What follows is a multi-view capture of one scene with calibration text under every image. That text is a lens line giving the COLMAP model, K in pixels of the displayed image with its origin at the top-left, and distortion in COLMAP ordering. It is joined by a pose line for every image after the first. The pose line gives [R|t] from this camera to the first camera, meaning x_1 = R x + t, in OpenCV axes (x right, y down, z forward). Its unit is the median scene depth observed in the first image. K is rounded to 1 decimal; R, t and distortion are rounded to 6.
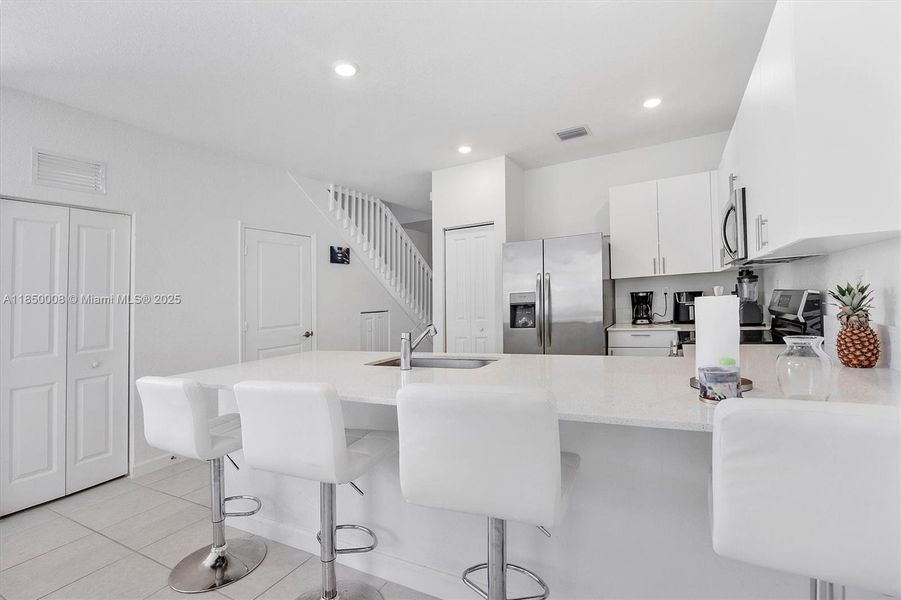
lens RADIAL K [[405.2, 0, 453.8], [0, 405.2, 293.1], [0, 0, 1]] dist [0.000716, 0.000122]
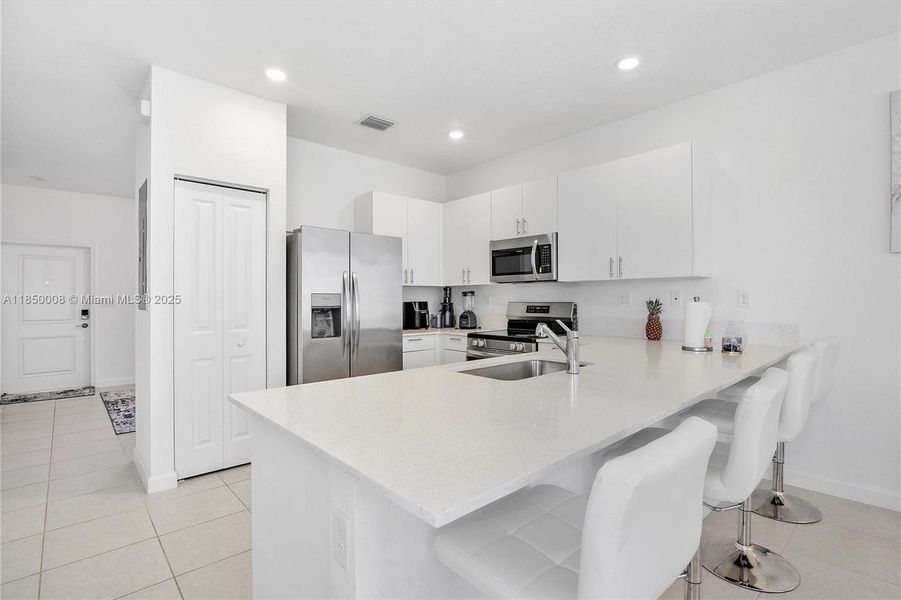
lens RADIAL K [[431.5, 0, 450.5], [0, 431.5, 300.0], [0, 0, 1]] dist [-0.004467, 0.000011]
pose [[0.345230, 0.049281, 0.937223, -0.520374], [-0.031292, 0.998670, -0.040986, 0.038311], [-0.937996, -0.015178, 0.346313, 0.466788]]
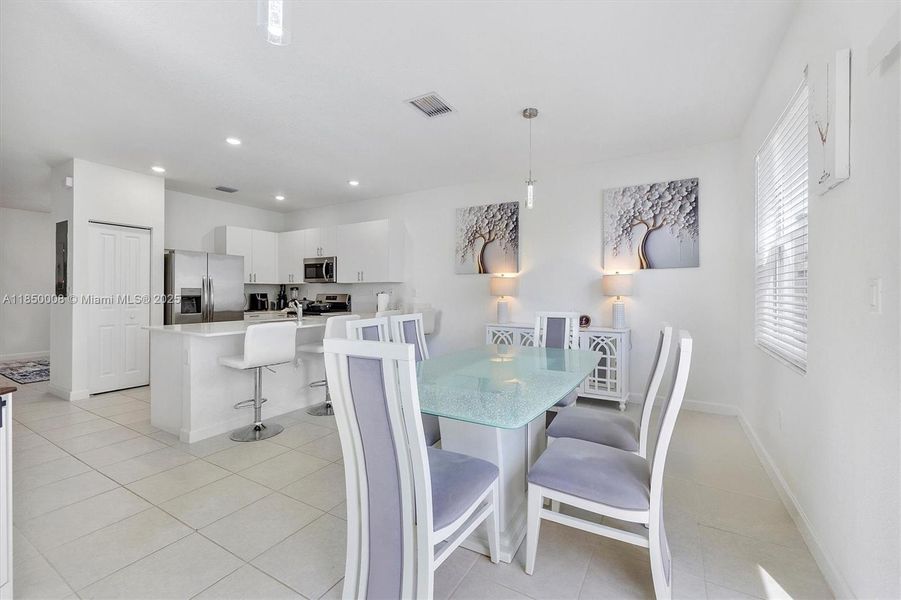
lens RADIAL K [[371.1, 0, 451.9], [0, 371.1, 292.9], [0, 0, 1]] dist [0.000434, 0.000251]
pose [[0.046442, 0.051231, 0.997606, -1.024233], [-0.023288, 0.998468, -0.050191, 0.056653], [-0.998649, -0.020902, 0.047564, 0.047163]]
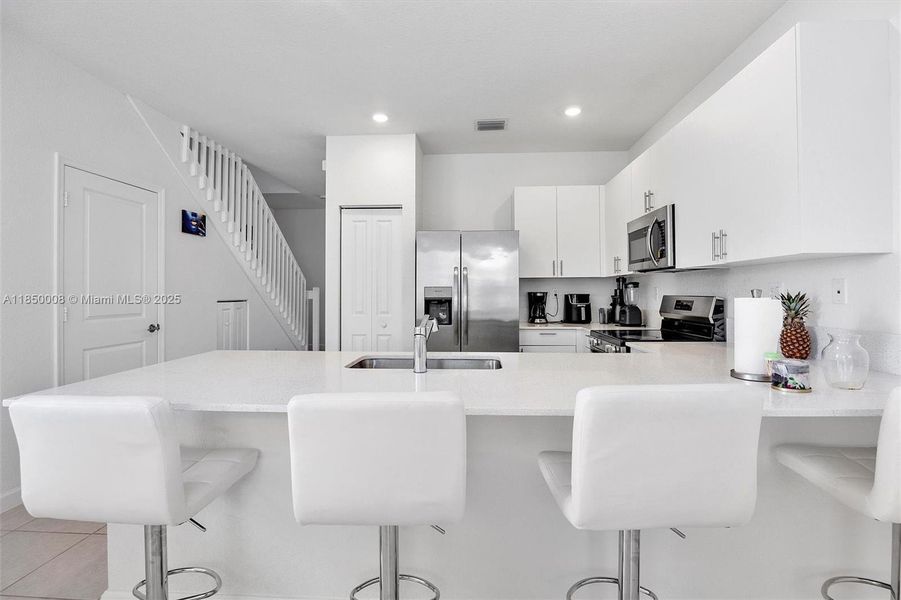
lens RADIAL K [[431.5, 0, 450.5], [0, 431.5, 300.0], [0, 0, 1]] dist [-0.004467, 0.000011]
pose [[0.909694, 0.041518, 0.413198, -0.202684], [-0.051919, 0.998554, 0.013971, 0.013832], [-0.412021, -0.034162, 0.910534, 0.087701]]
